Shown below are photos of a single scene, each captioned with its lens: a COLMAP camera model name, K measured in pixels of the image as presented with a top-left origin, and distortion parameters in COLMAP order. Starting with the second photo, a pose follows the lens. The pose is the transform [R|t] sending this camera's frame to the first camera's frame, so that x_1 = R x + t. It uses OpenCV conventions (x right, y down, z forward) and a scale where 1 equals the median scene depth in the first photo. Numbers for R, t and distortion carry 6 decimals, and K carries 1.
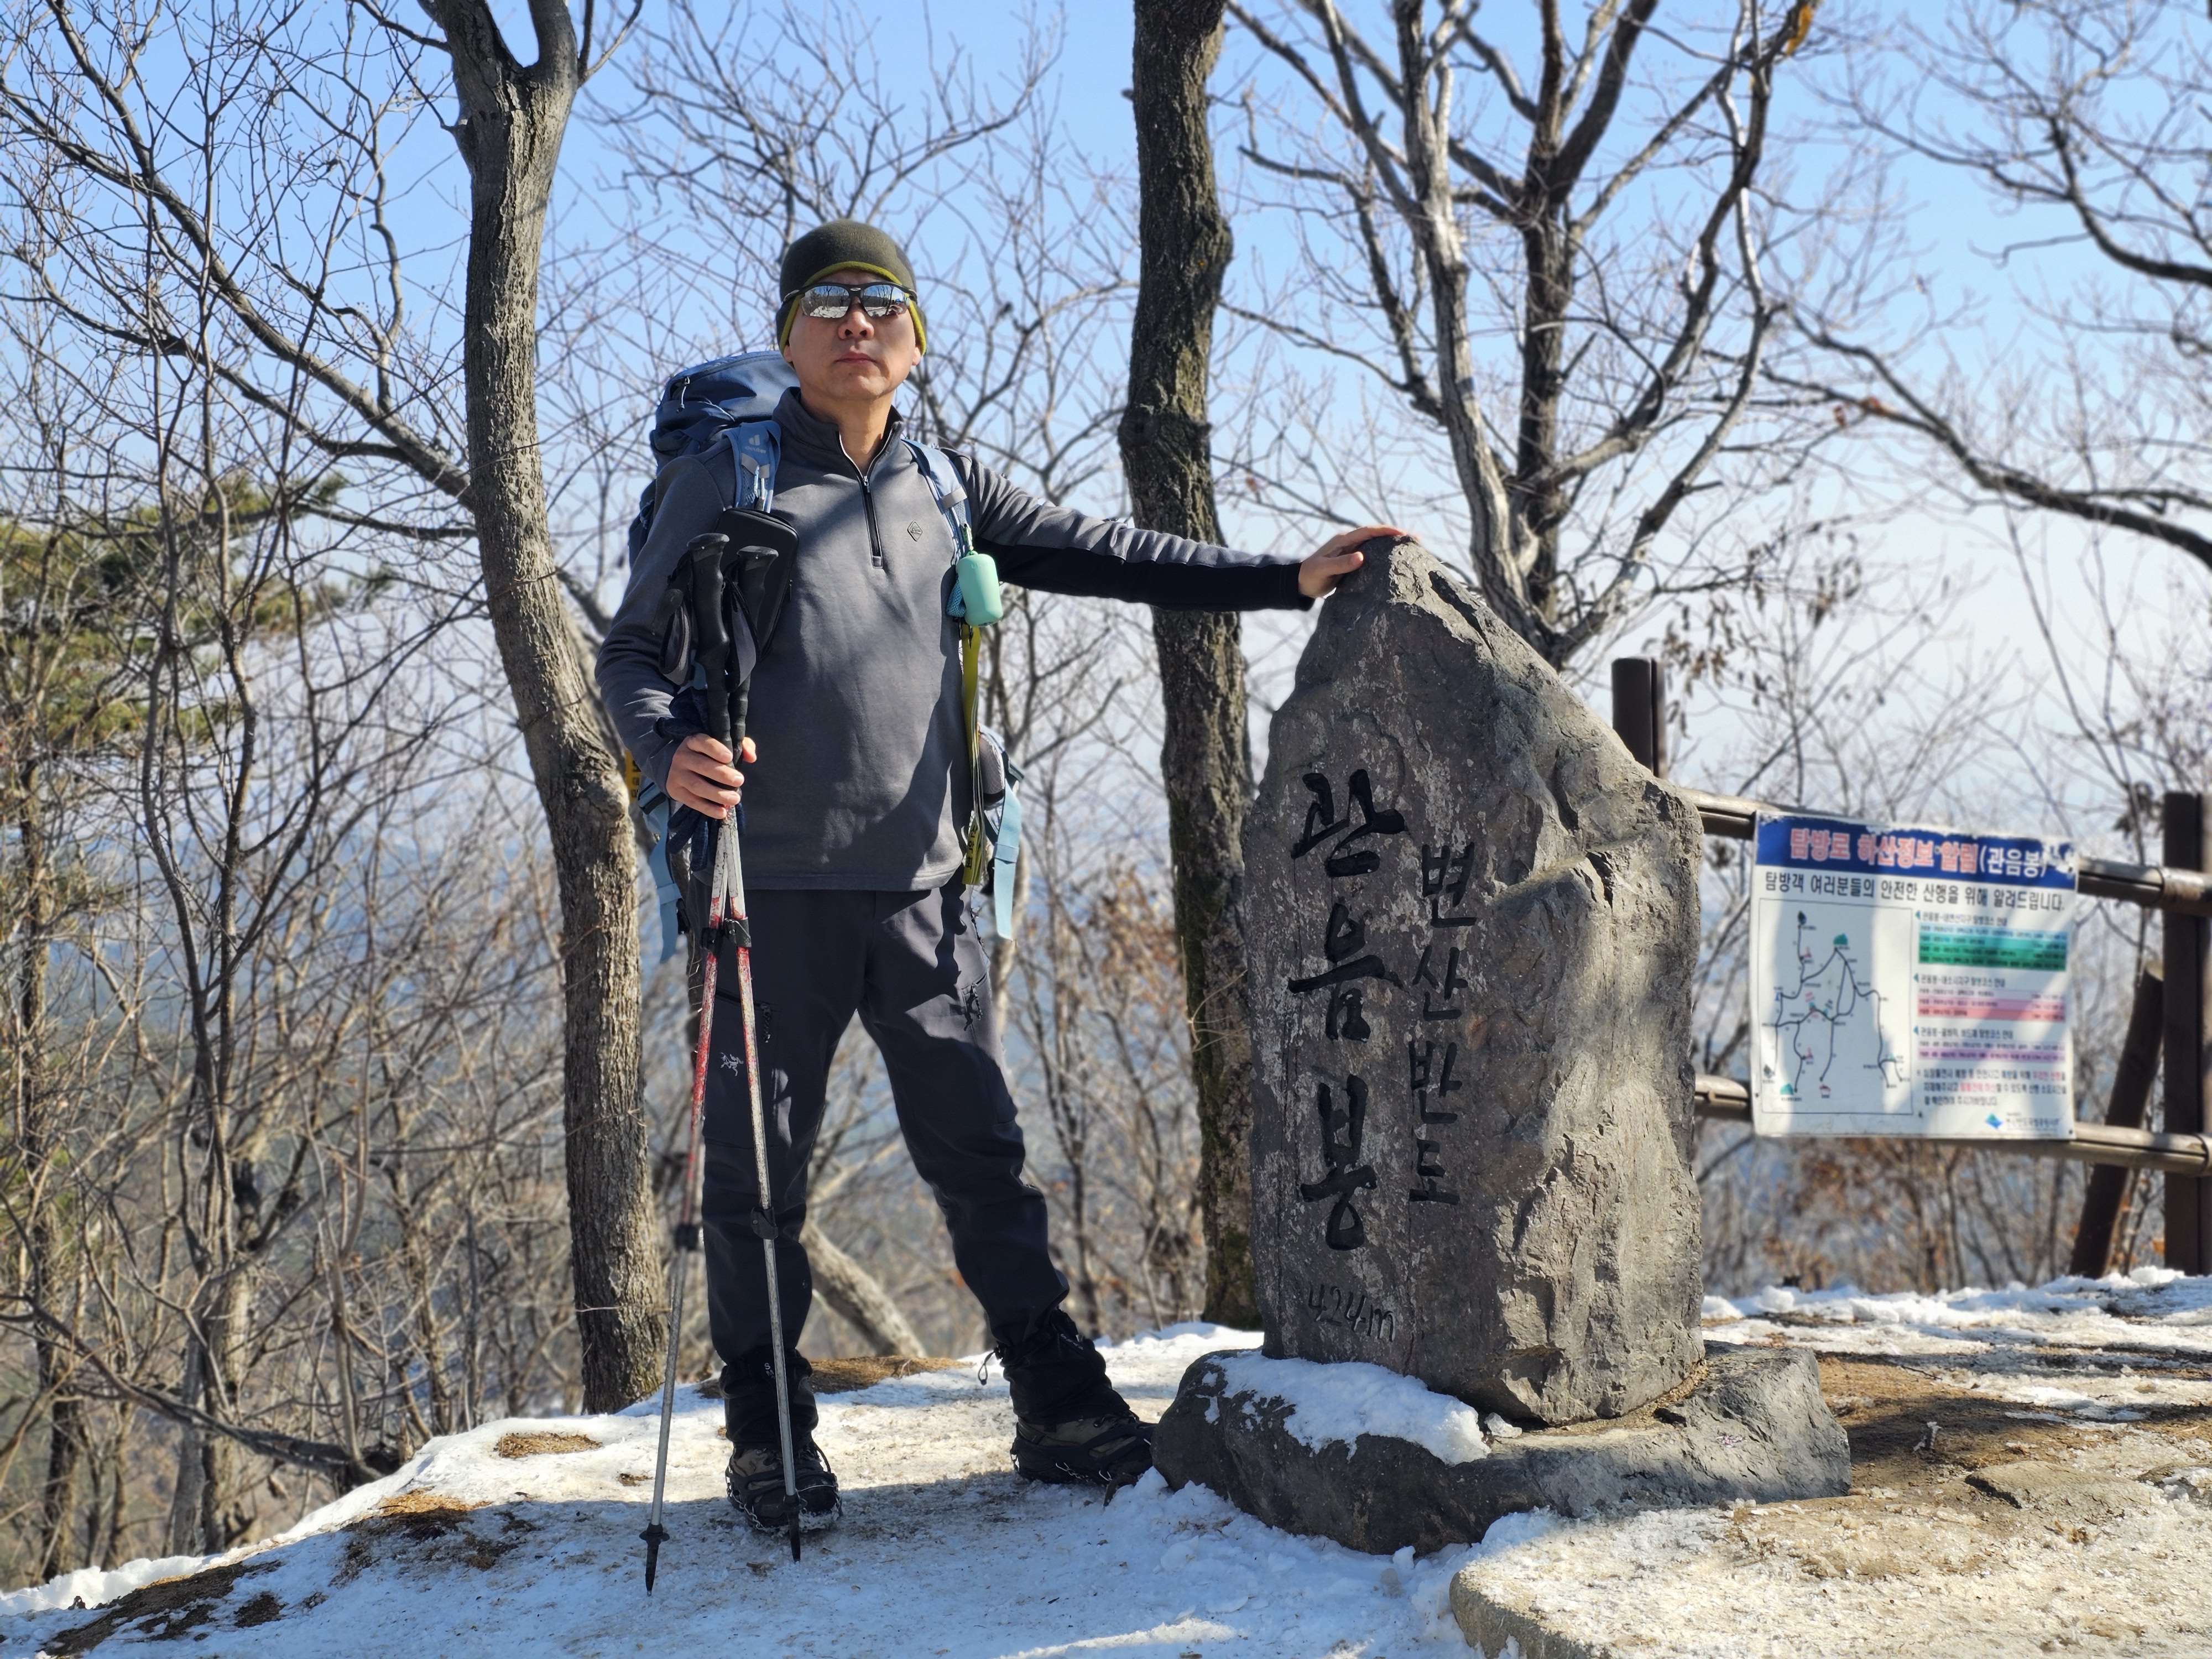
lens RADIAL K [[2972.7, 0, 1112.3], [0, 2972.7, 822.0], [0, 0, 1]] dist [0.074046, 0.000000]
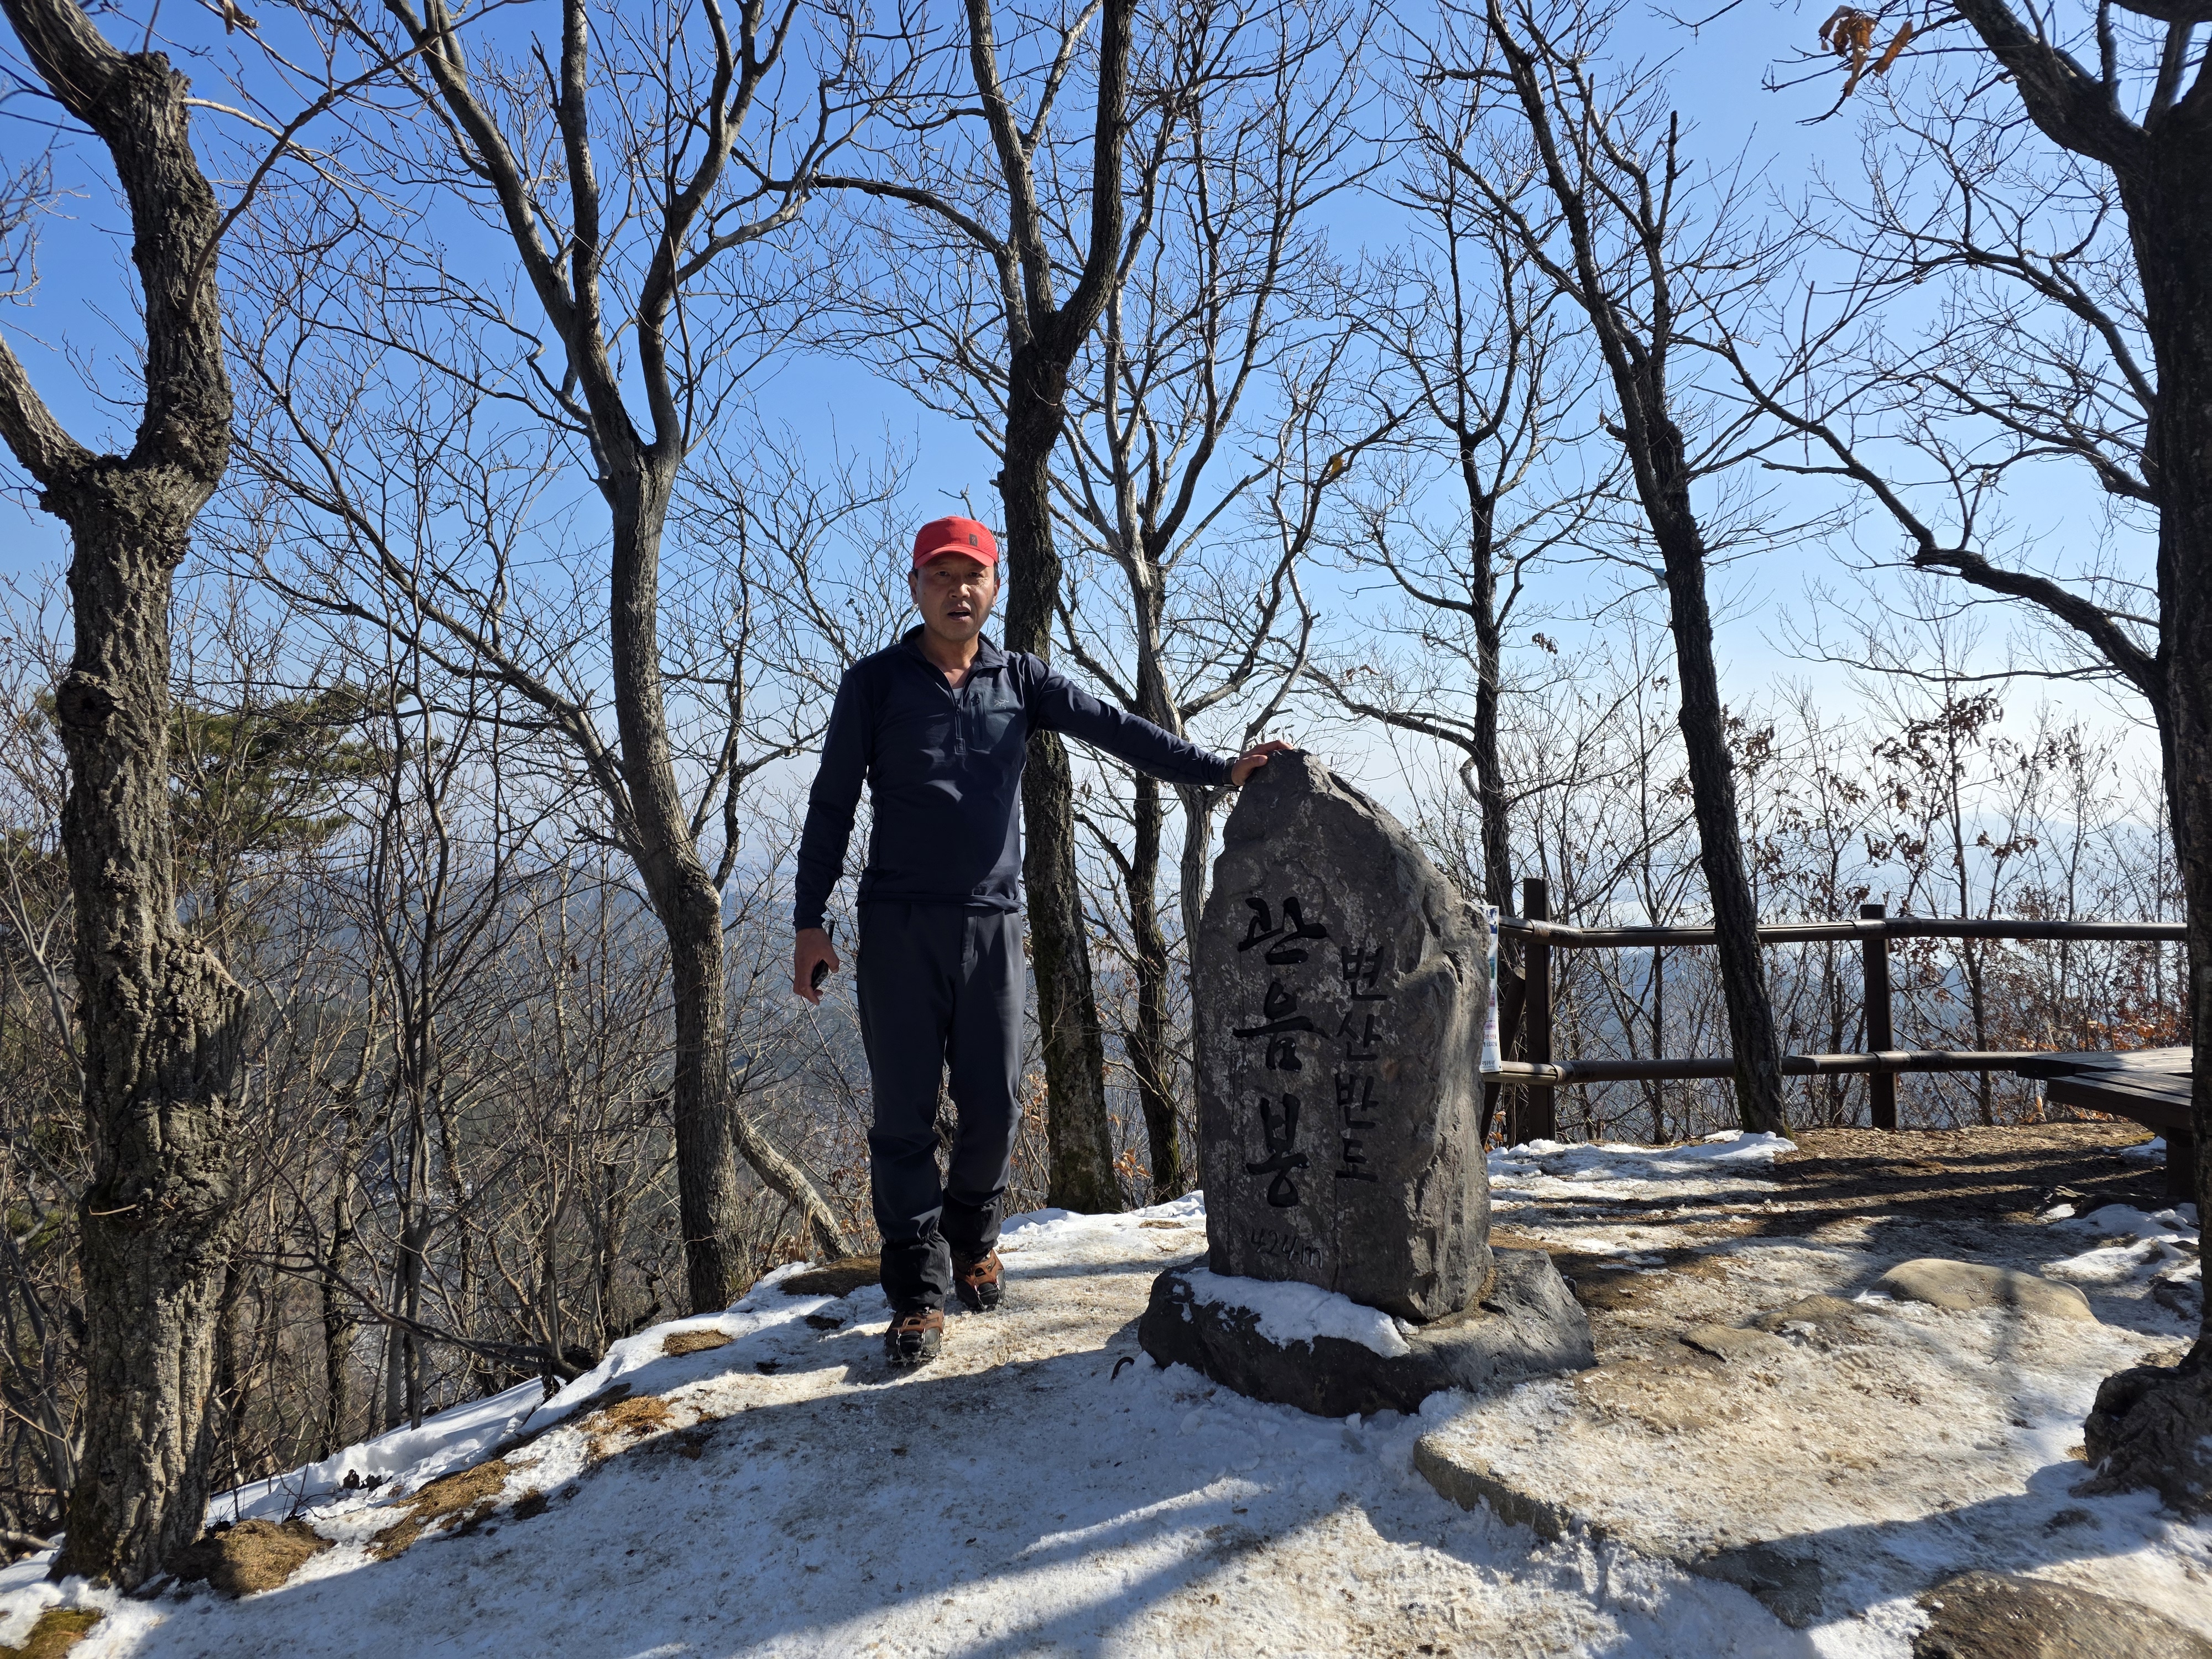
lens RADIAL K [[1485.6, 0, 1101.6], [0, 1485.6, 775.4], [0, 0, 1]] dist [0.052810, -0.047580]
pose [[0.977385, 0.007571, 0.211334, -0.181931], [0.005145, 0.998212, -0.059559, -0.035688], [-0.211407, 0.059300, 0.975598, 0.246979]]
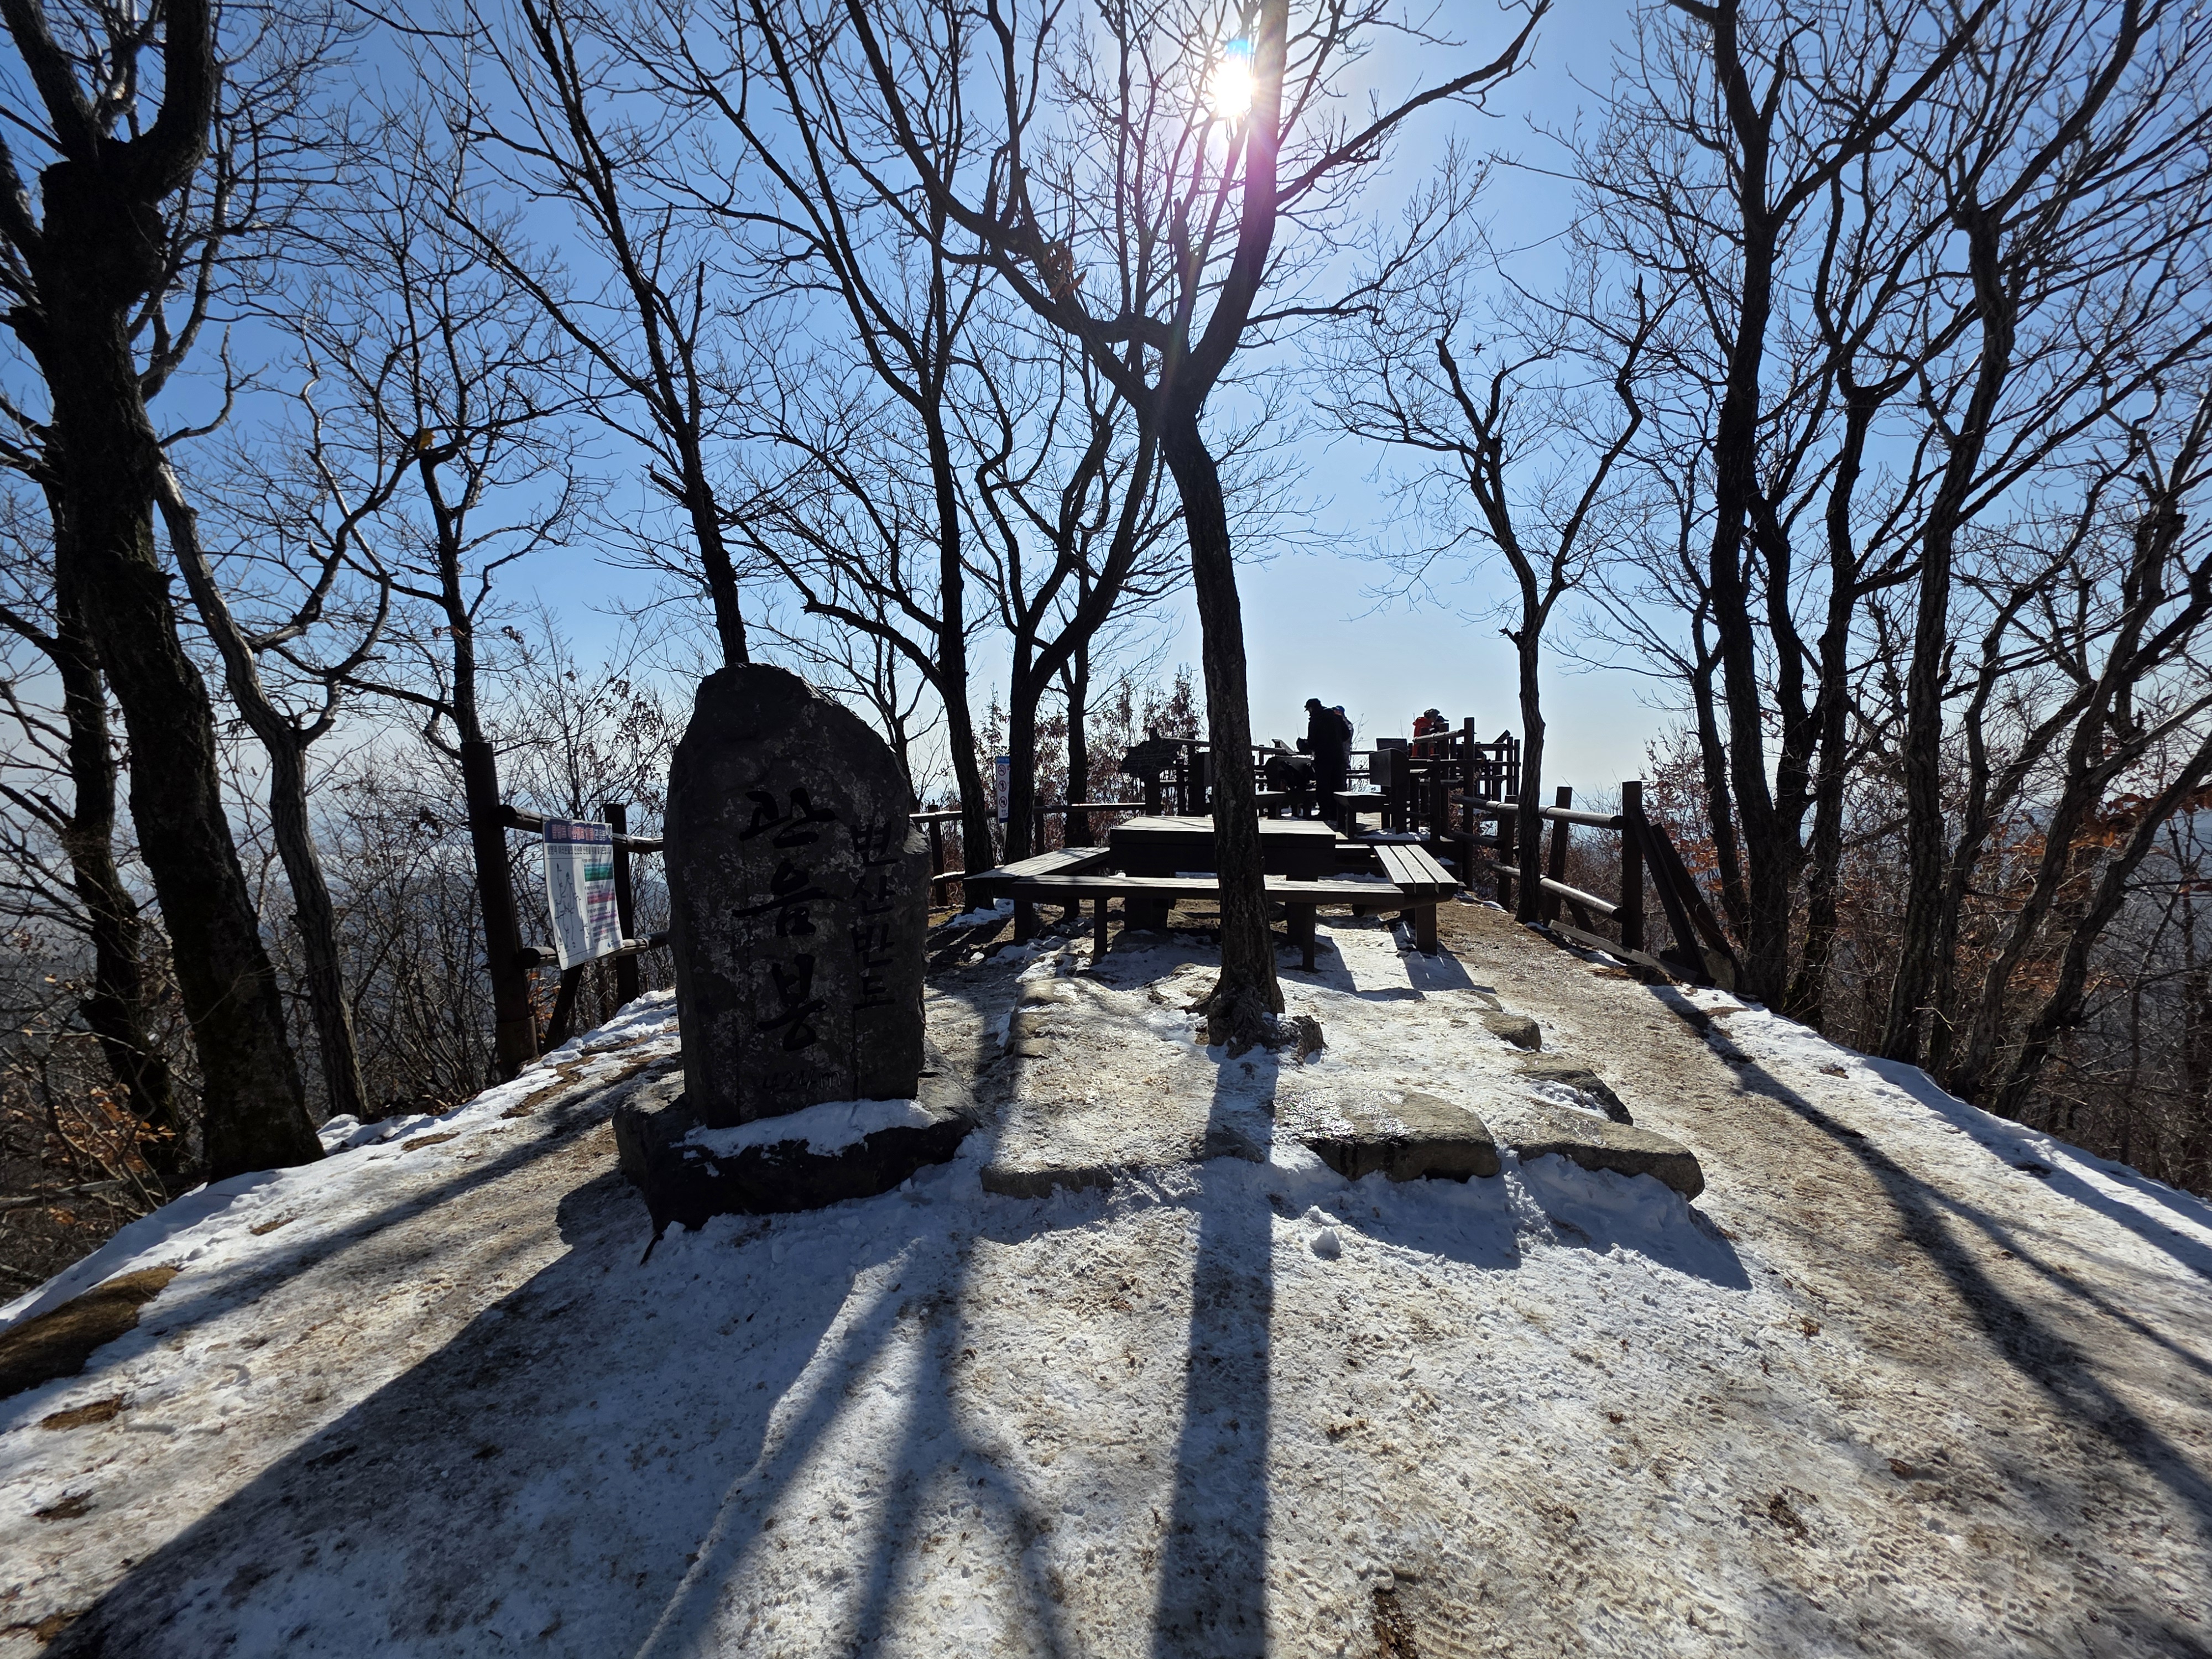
lens RADIAL K [[873.9, 0, 1129.1], [0, 873.9, 822.6], [0, 0, 1]] dist [-0.007278, 0.000566]
pose [[0.290452, -0.058057, 0.955127, -0.372912], [0.049485, 0.997733, 0.045598, -0.010756], [-0.955609, 0.034020, 0.292667, 0.645550]]
